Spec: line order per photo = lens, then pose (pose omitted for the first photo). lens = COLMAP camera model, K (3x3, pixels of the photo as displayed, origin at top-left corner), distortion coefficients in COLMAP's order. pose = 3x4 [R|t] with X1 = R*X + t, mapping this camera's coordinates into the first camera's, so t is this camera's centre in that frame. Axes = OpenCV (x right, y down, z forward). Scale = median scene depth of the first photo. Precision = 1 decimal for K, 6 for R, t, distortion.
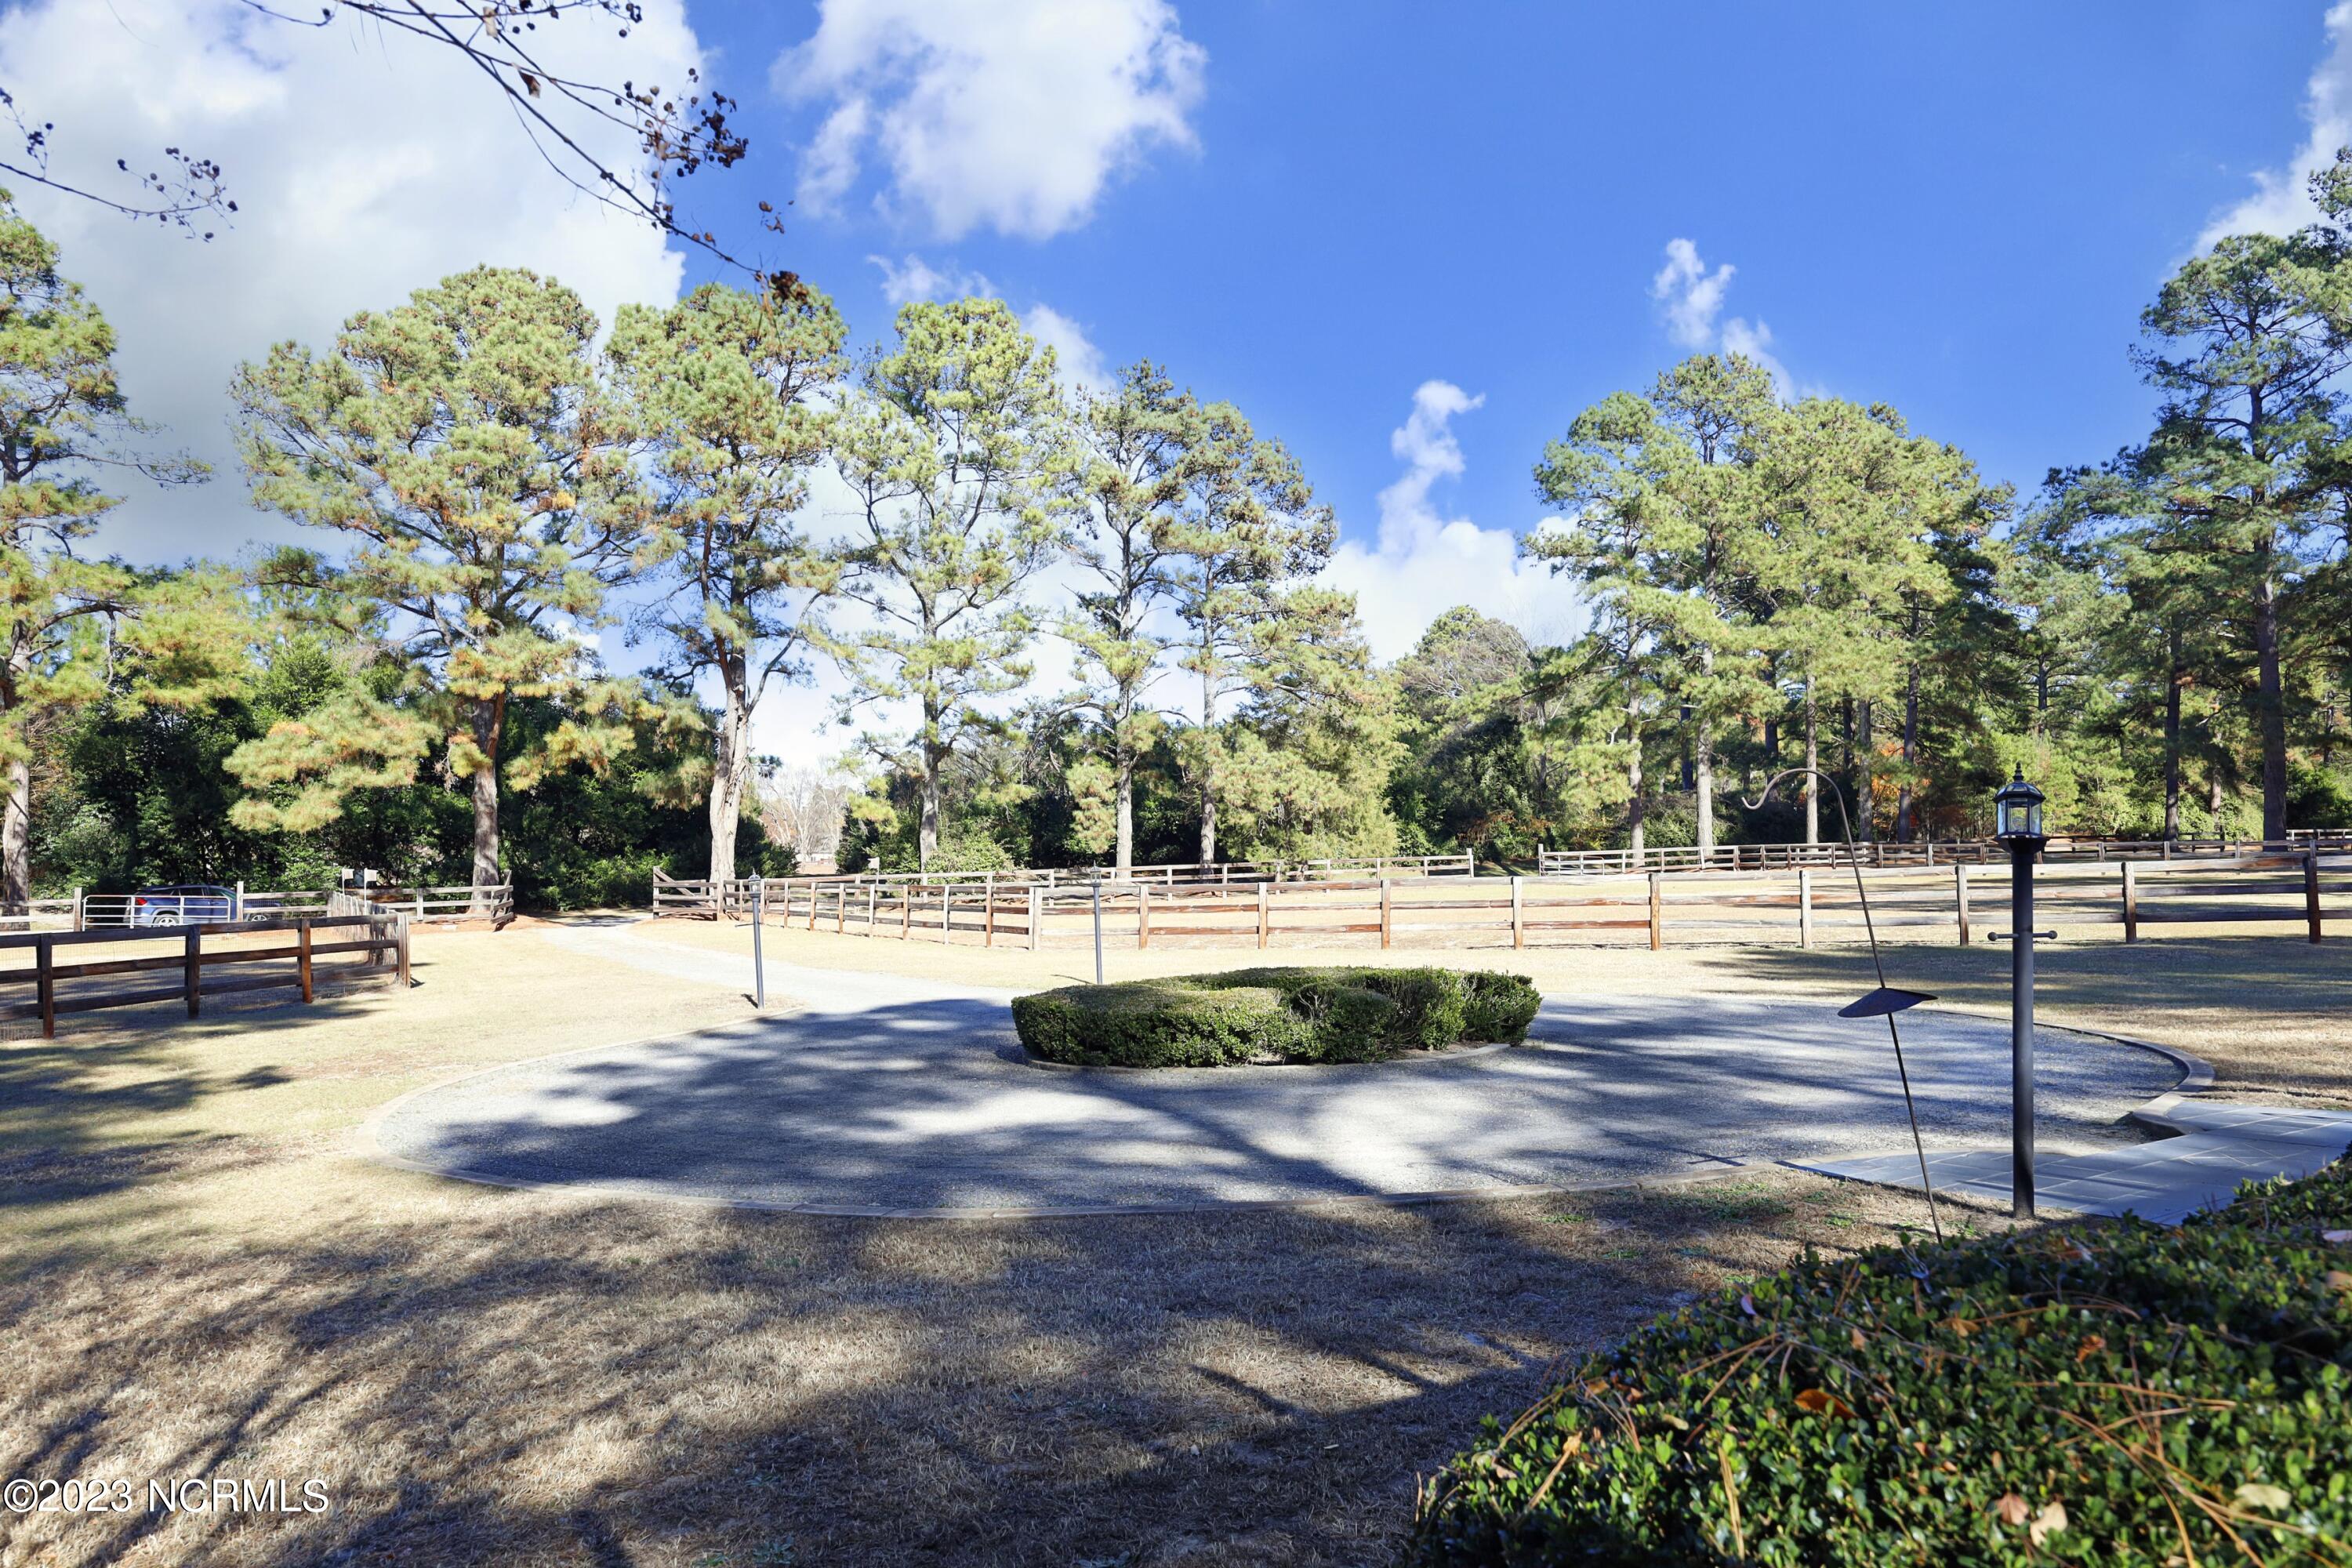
lens RADIAL K [[1600.5, 0, 1177.3], [0, 1600.5, 784.6], [0, 0, 1]] dist [-0.019352, -0.001457]
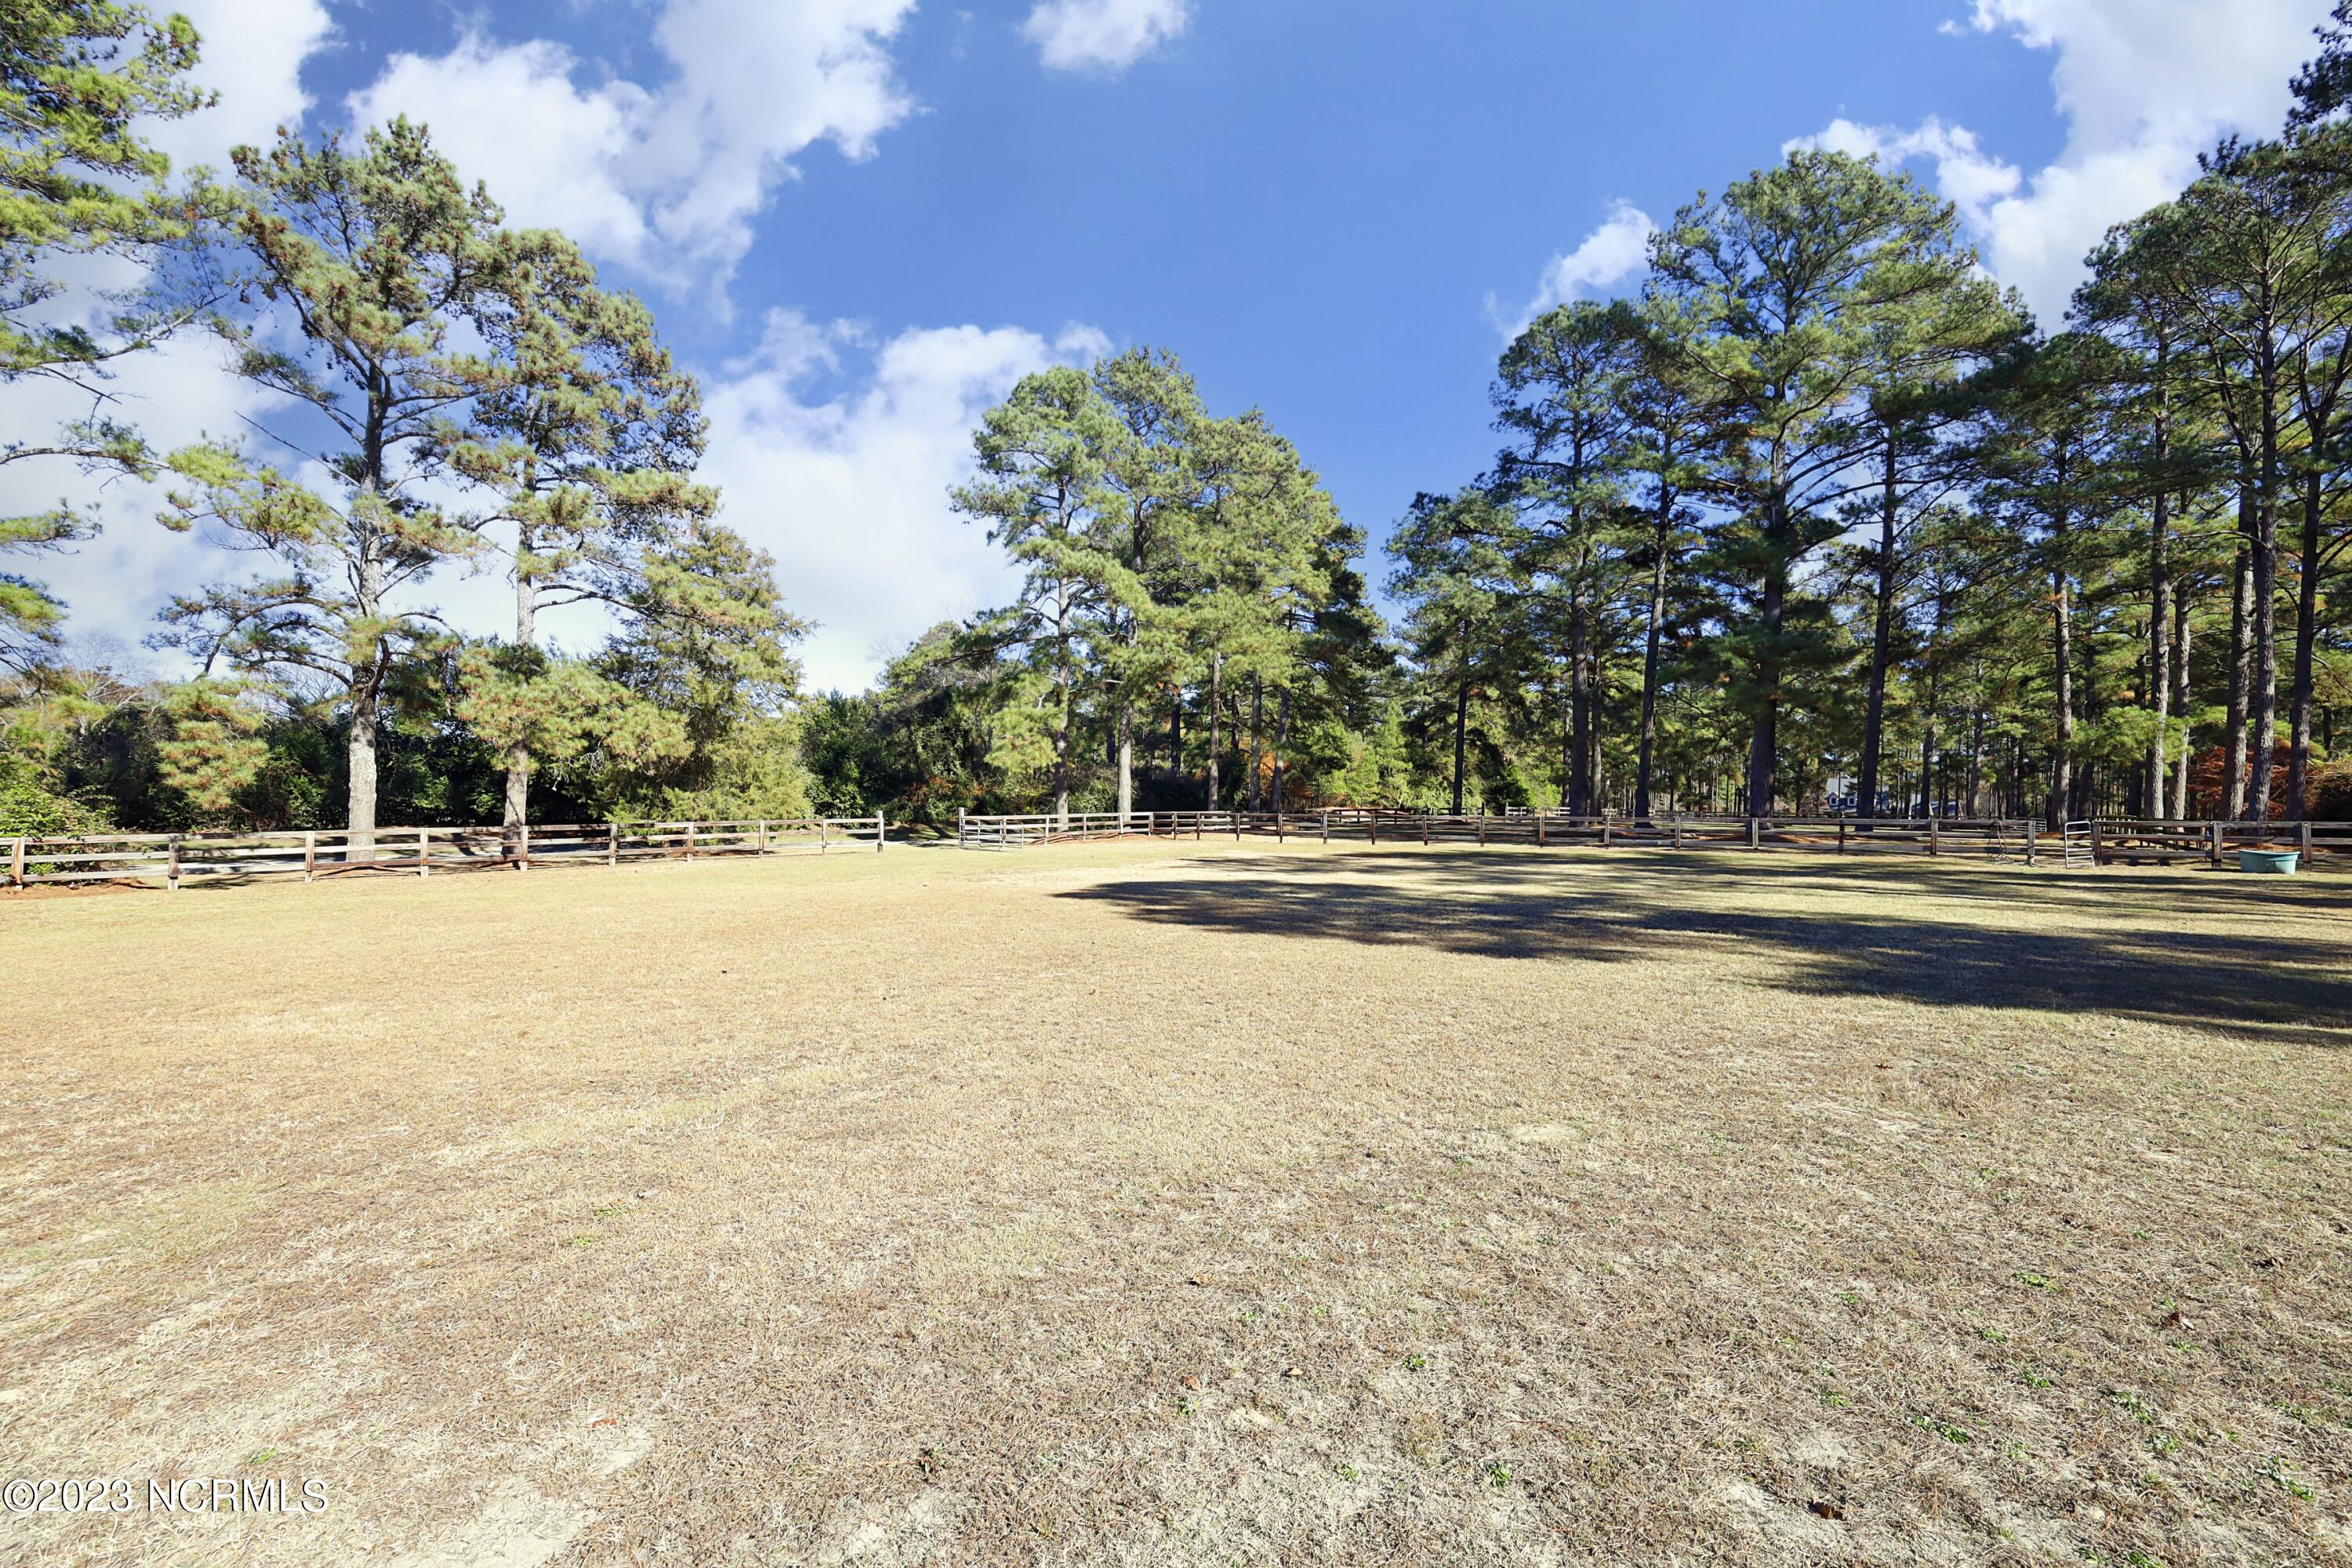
lens RADIAL K [[997.0, 0, 1176.6], [0, 997.0, 789.3], [0, 0, 1]] dist [0.003580, 0.000376]
pose [[0.930057, 0.024330, 0.366609, 0.122477], [-0.031606, 0.999404, 0.013857, 0.013311], [-0.366053, -0.024475, 0.930272, 0.380911]]
